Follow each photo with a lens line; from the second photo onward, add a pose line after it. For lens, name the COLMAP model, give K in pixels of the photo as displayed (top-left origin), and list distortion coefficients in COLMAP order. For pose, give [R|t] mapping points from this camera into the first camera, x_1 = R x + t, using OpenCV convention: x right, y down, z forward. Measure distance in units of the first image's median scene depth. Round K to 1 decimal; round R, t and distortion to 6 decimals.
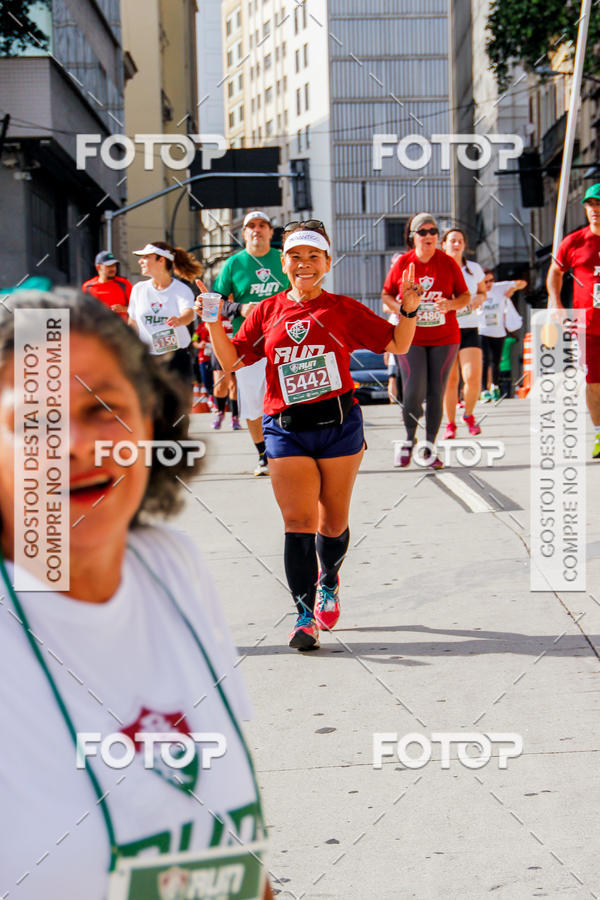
lens RADIAL K [[3260.7, 0, 333.9], [0, 3260.7, 418.0], [0, 0, 1]] dist [0.698750, -0.280542]
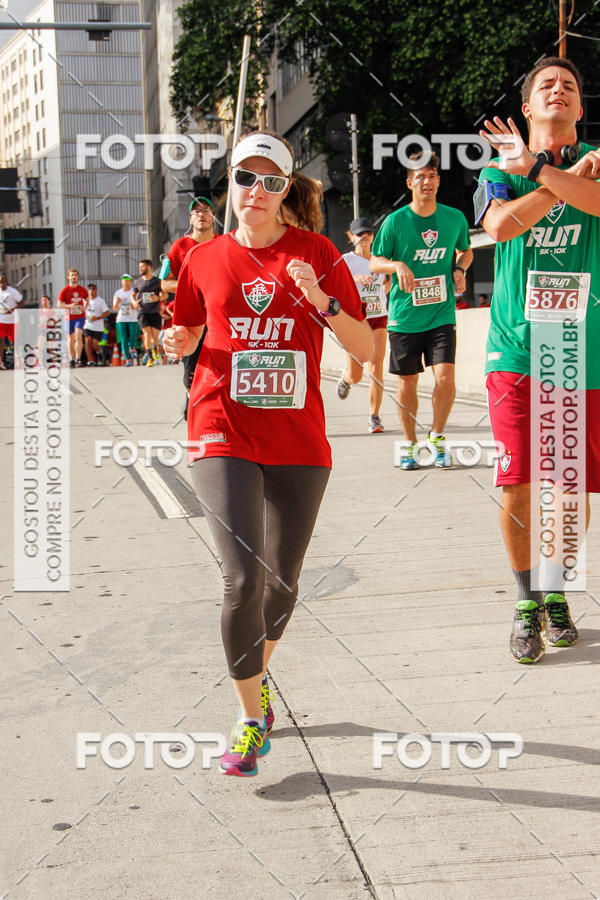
lens RADIAL K [[2038.3, 0, 296.5], [0, 2038.3, 451.3], [0, 0, 1]] dist [0.485616, -0.501221]
pose [[0.994121, -0.003717, 0.108207, 0.003865], [-0.001512, 0.998836, 0.048202, -0.005588], [-0.108261, -0.048082, 0.992959, 0.100484]]
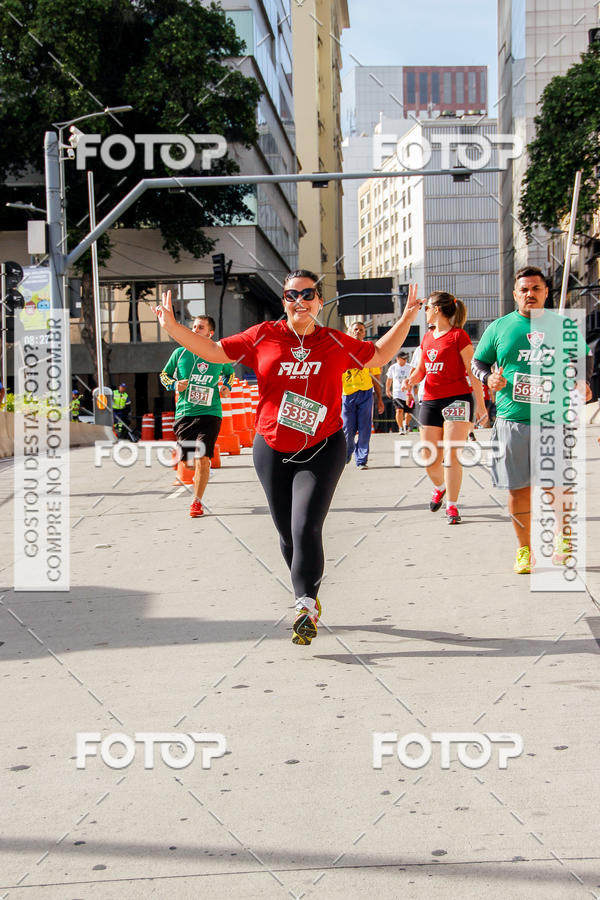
lens RADIAL K [[2097.7, 0, 300.6], [0, 2097.7, 452.0], [0, 0, 1]] dist [0.416222, -0.334072]
pose [[0.998154, 0.001618, -0.060705, 0.001435], [-0.001589, 0.999999, 0.000534, 0.003915], [0.060706, -0.000437, 0.998156, -0.051059]]
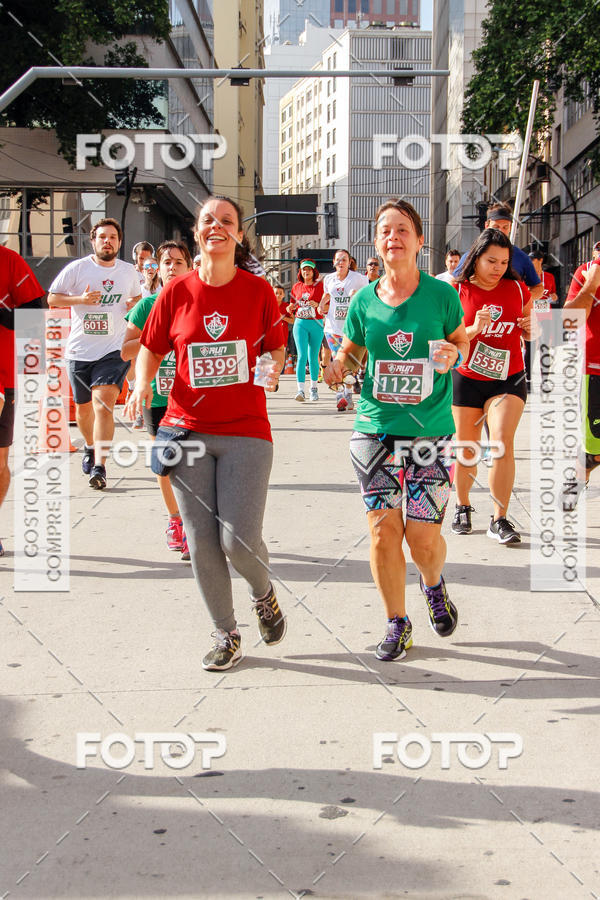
lens RADIAL K [[2127.0, 0, 300.1], [0, 2127.0, 365.4], [0, 0, 1]] dist [0.307830, 0.977949]
pose [[0.999243, 0.034109, -0.018698, -0.003067], [-0.034194, 0.999406, -0.004262, -0.001123], [0.018542, 0.004899, 0.999816, 0.031485]]
